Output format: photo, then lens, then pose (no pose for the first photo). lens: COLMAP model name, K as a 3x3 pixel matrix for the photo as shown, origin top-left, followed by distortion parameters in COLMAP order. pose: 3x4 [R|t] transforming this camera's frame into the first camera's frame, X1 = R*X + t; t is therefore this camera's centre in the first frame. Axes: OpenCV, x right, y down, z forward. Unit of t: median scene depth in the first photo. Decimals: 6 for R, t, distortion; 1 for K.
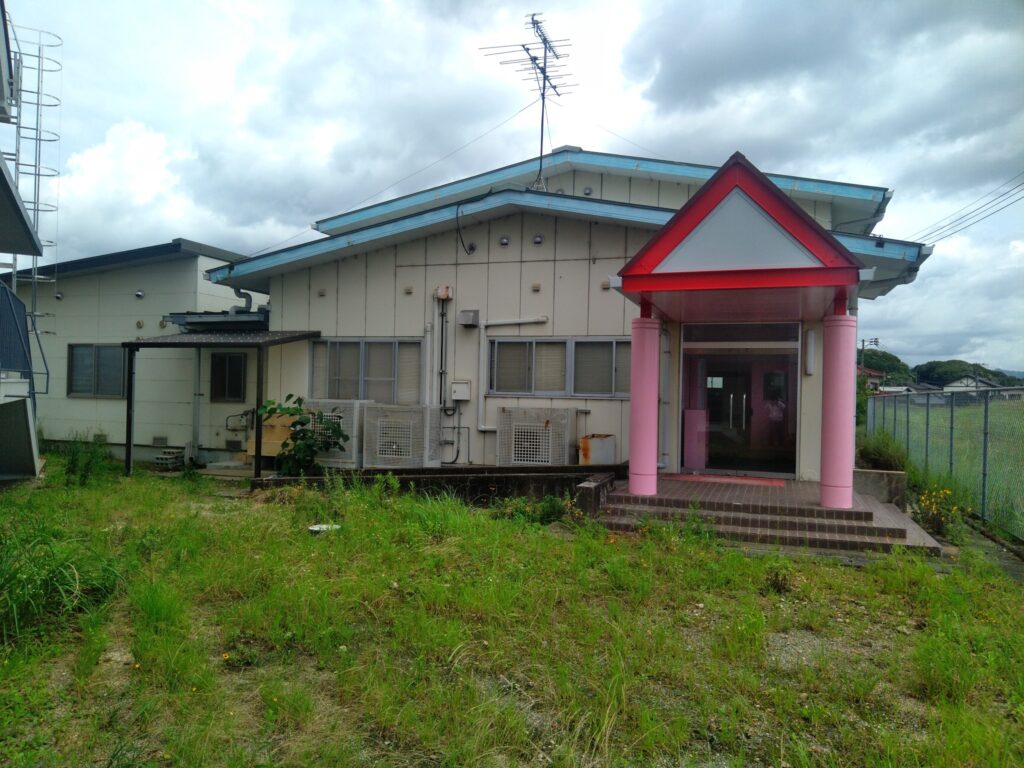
lens RADIAL K [[692.0, 0, 506.1], [0, 692.0, 385.8], [0, 0, 1]] dist [0.001403, -0.003980]
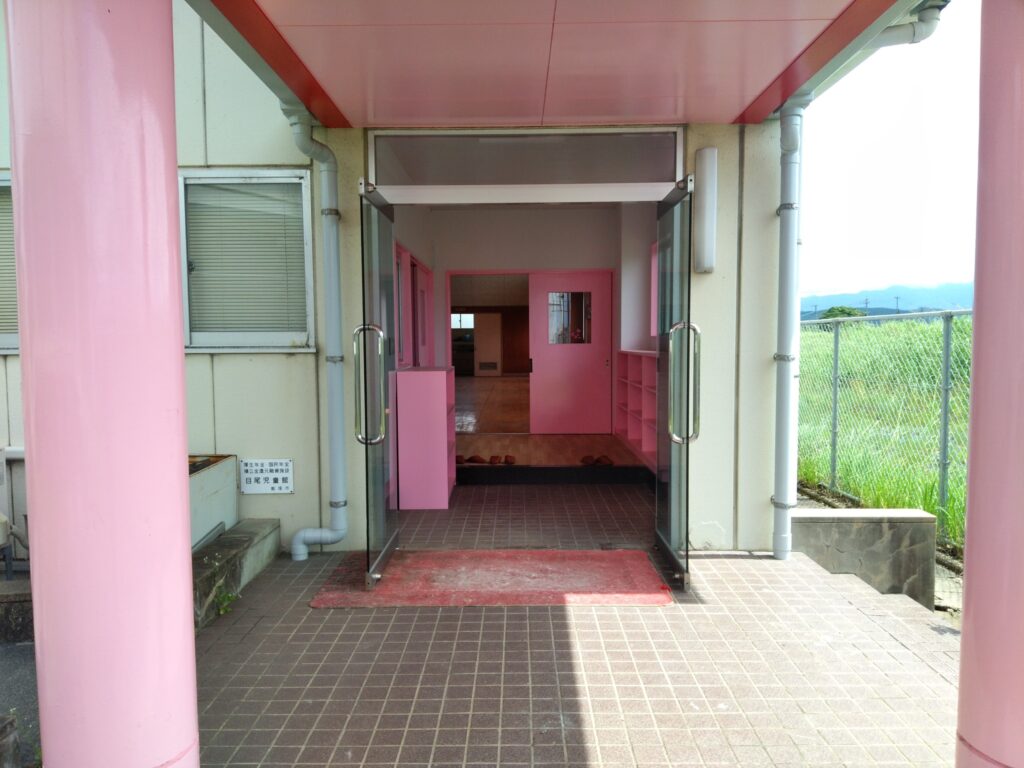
lens RADIAL K [[692.0, 0, 506.1], [0, 692.0, 385.8], [0, 0, 1]] dist [0.001403, -0.003980]
pose [[0.936127, -0.047052, 0.348501, 0.201839], [0.024720, 0.997362, 0.068254, 0.017242], [-0.350793, -0.055280, 0.934820, 0.678644]]
